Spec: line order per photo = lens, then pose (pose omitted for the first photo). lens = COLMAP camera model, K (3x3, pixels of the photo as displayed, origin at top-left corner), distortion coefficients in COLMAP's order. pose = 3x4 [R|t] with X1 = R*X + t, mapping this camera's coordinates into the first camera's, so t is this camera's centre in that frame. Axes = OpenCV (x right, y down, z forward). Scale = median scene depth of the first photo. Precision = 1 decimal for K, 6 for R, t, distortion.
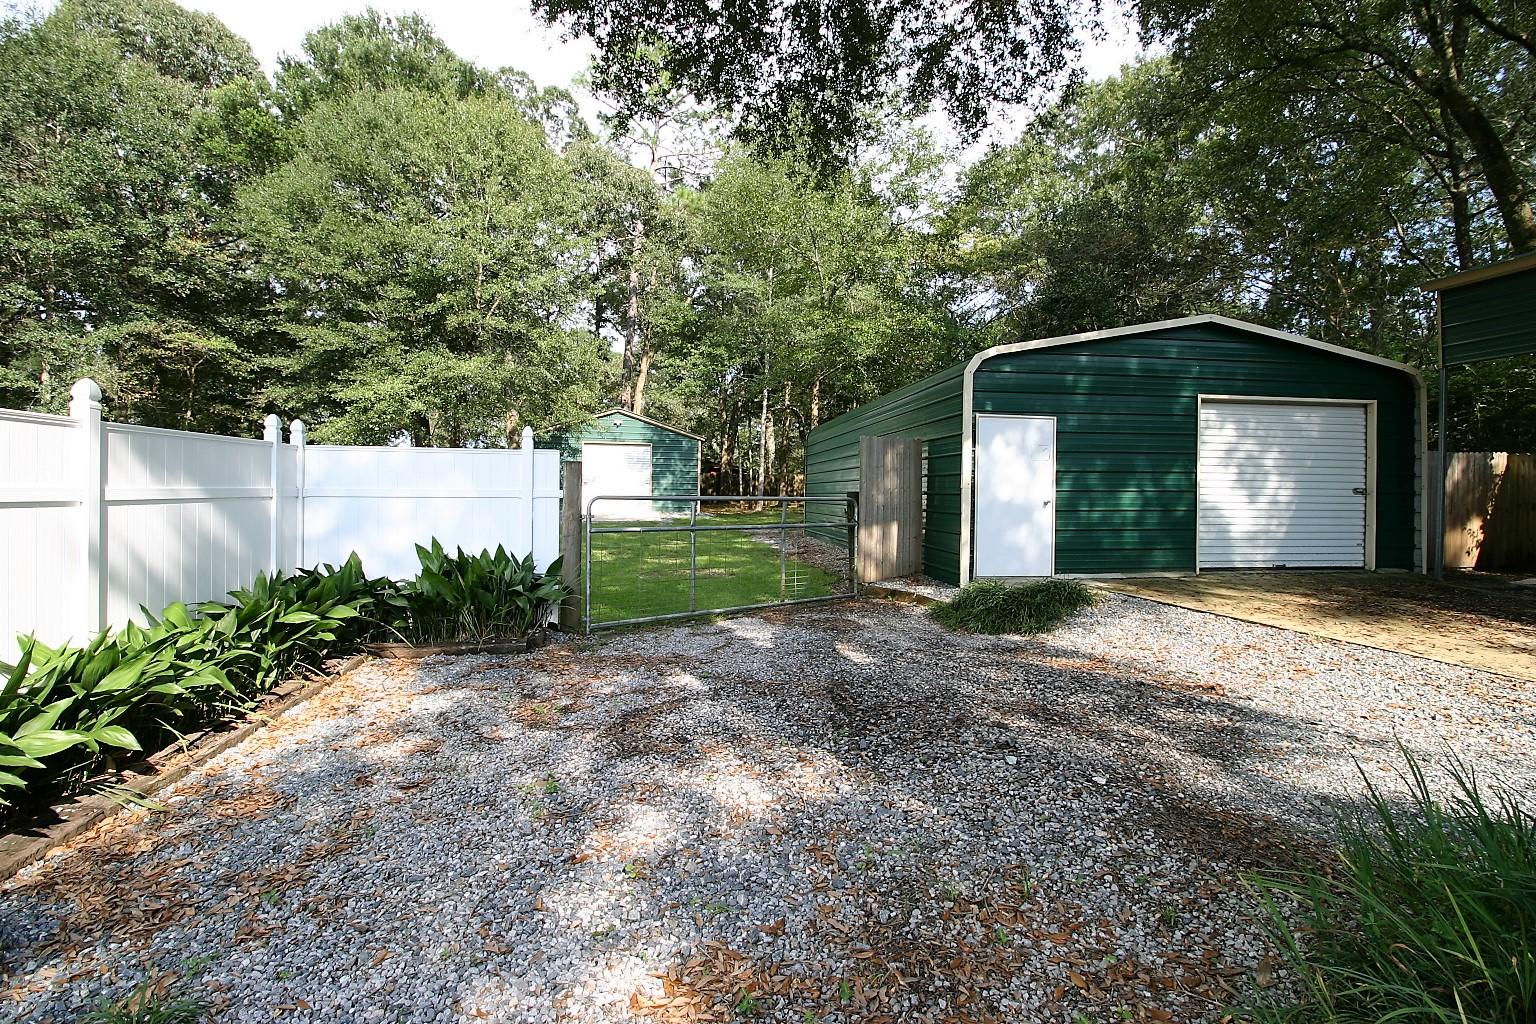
lens RADIAL K [[693.6, 0, 767.0], [0, 693.6, 495.7], [0, 0, 1]] dist [-0.004429, -0.011217]
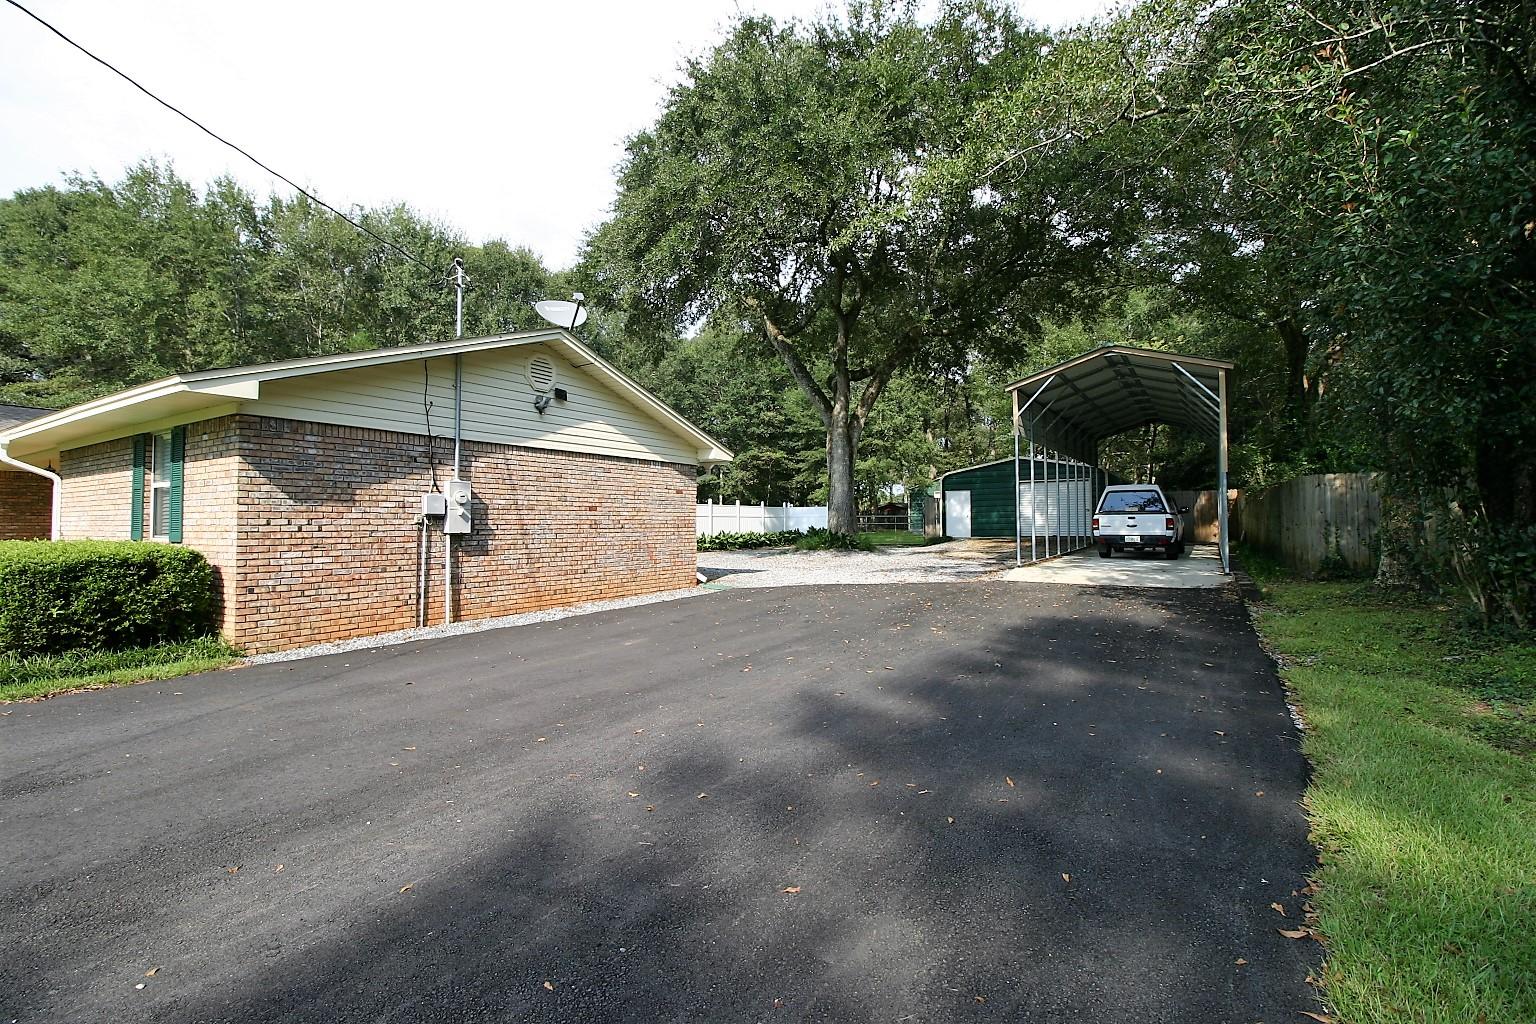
lens RADIAL K [[693.6, 0, 767.0], [0, 693.6, 495.7], [0, 0, 1]] dist [-0.004429, -0.011217]
pose [[0.766587, -0.038155, -0.641006, 0.767862], [0.006286, 0.998631, -0.051925, 0.032781], [0.642110, 0.035775, 0.765778, -0.938145]]
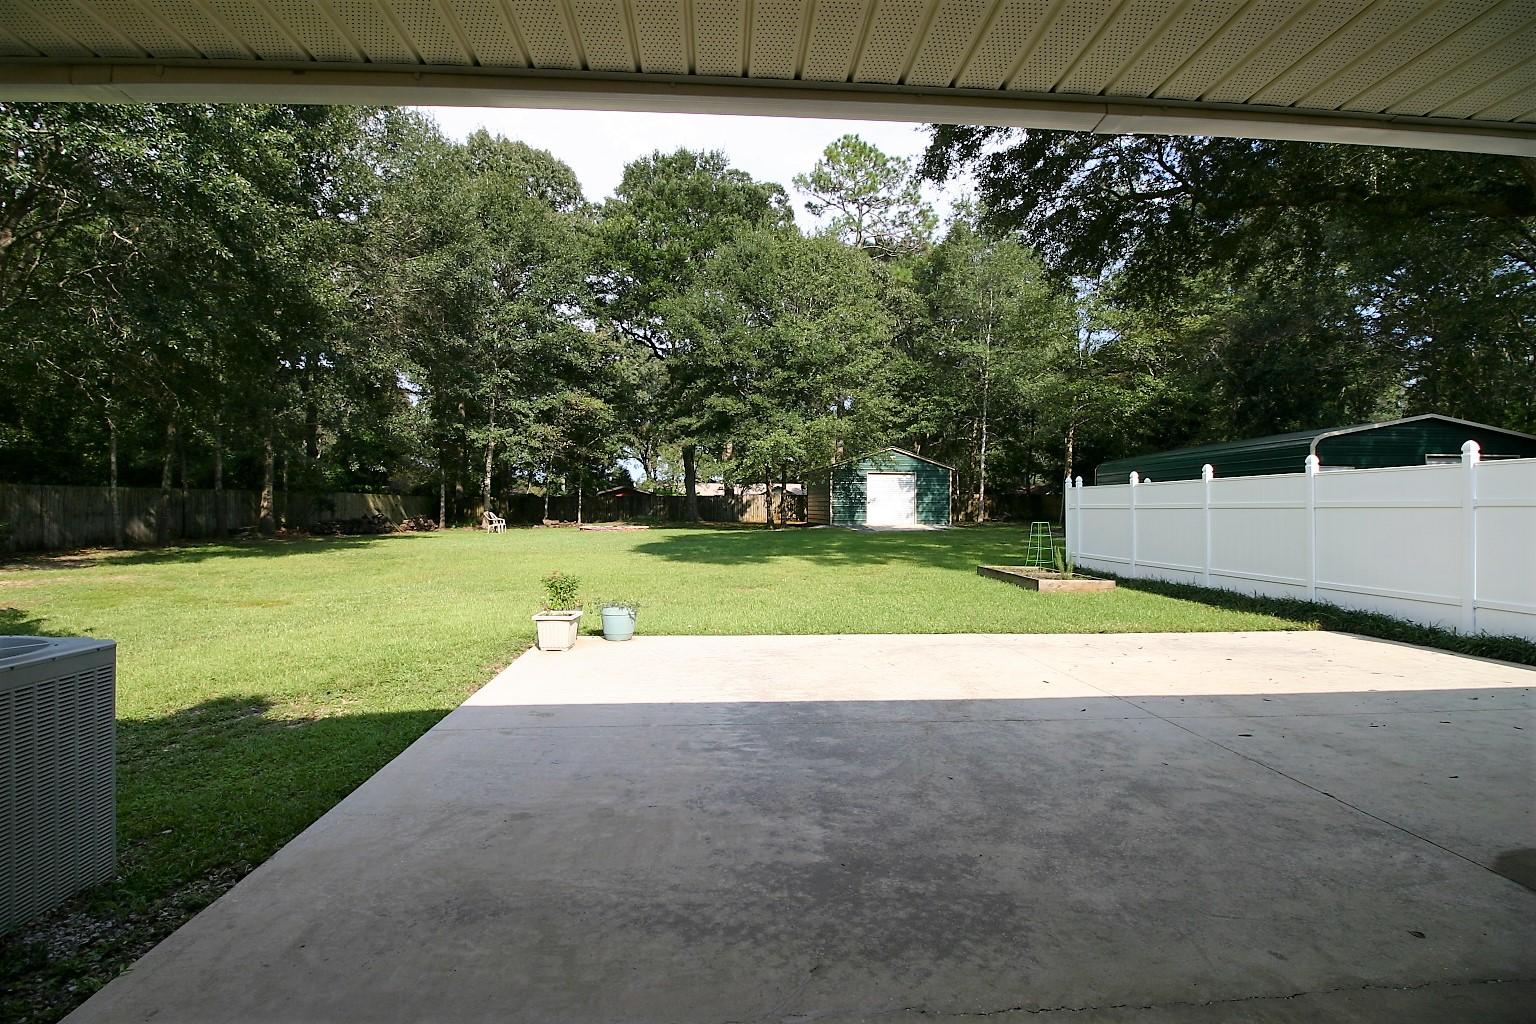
lens RADIAL K [[693.6, 0, 767.0], [0, 693.6, 495.7], [0, 0, 1]] dist [-0.004429, -0.011217]
pose [[0.997369, -0.013187, -0.071280, -0.477899], [0.011321, 0.999584, -0.026519, 0.003074], [0.071600, 0.025642, 0.997104, -0.462700]]
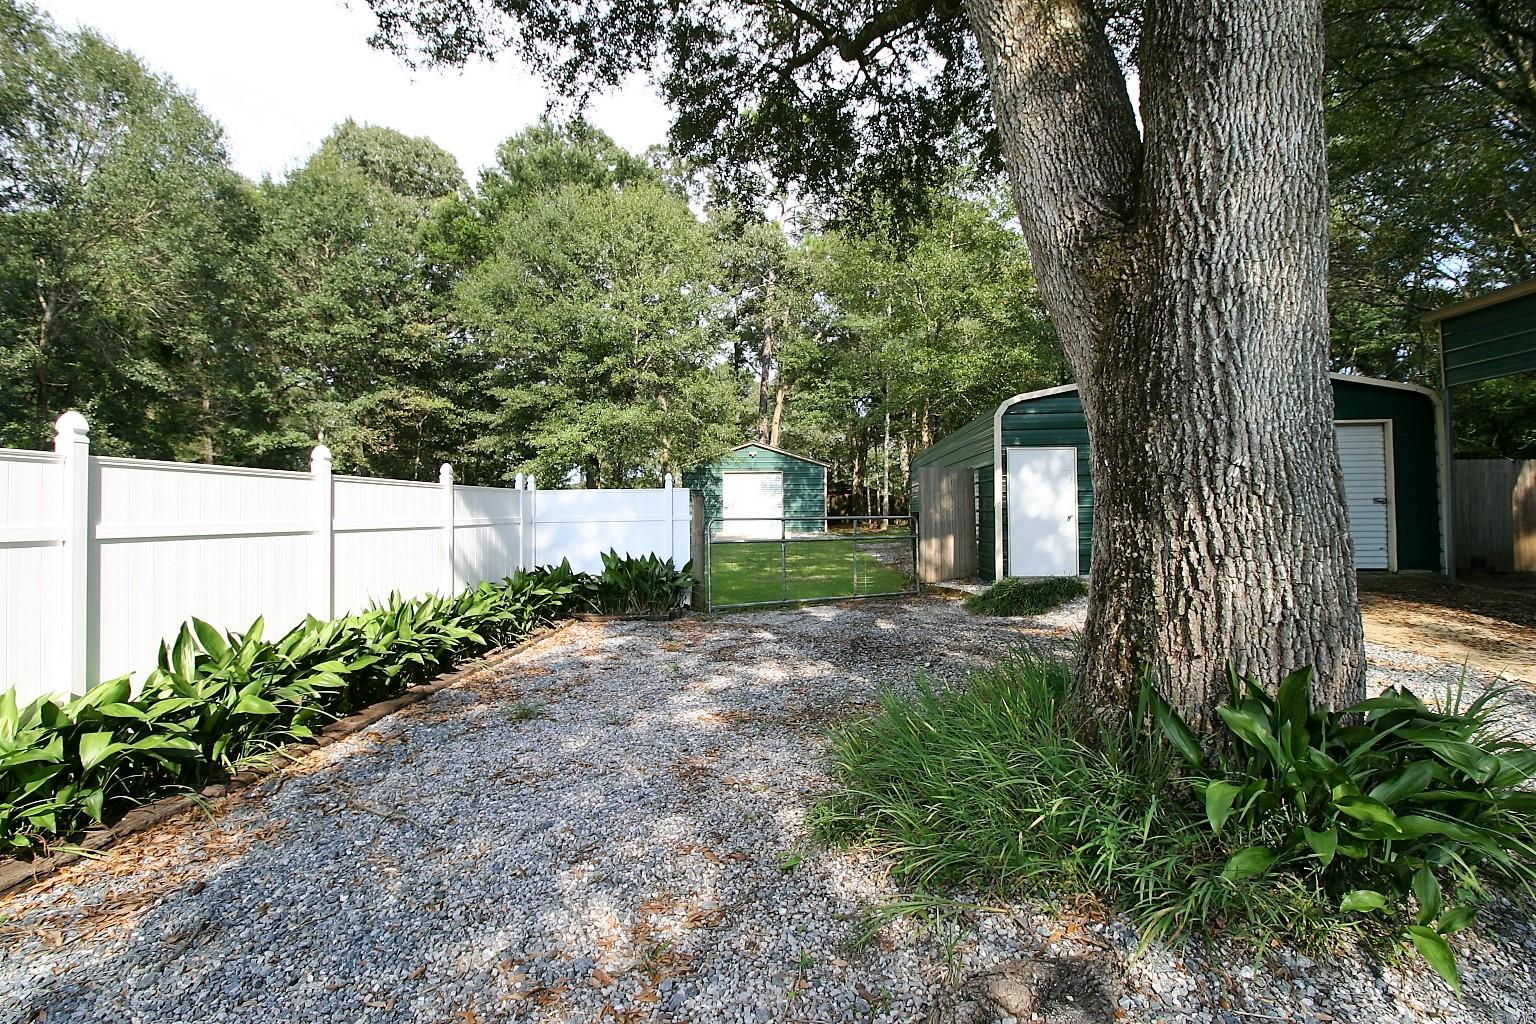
lens RADIAL K [[693.6, 0, 767.0], [0, 693.6, 495.7], [0, 0, 1]] dist [-0.004429, -0.011217]
pose [[0.977765, -0.026785, -0.207986, 0.055346], [0.020393, 0.999253, -0.032814, 0.000771], [0.208710, 0.027843, 0.977581, -0.134338]]
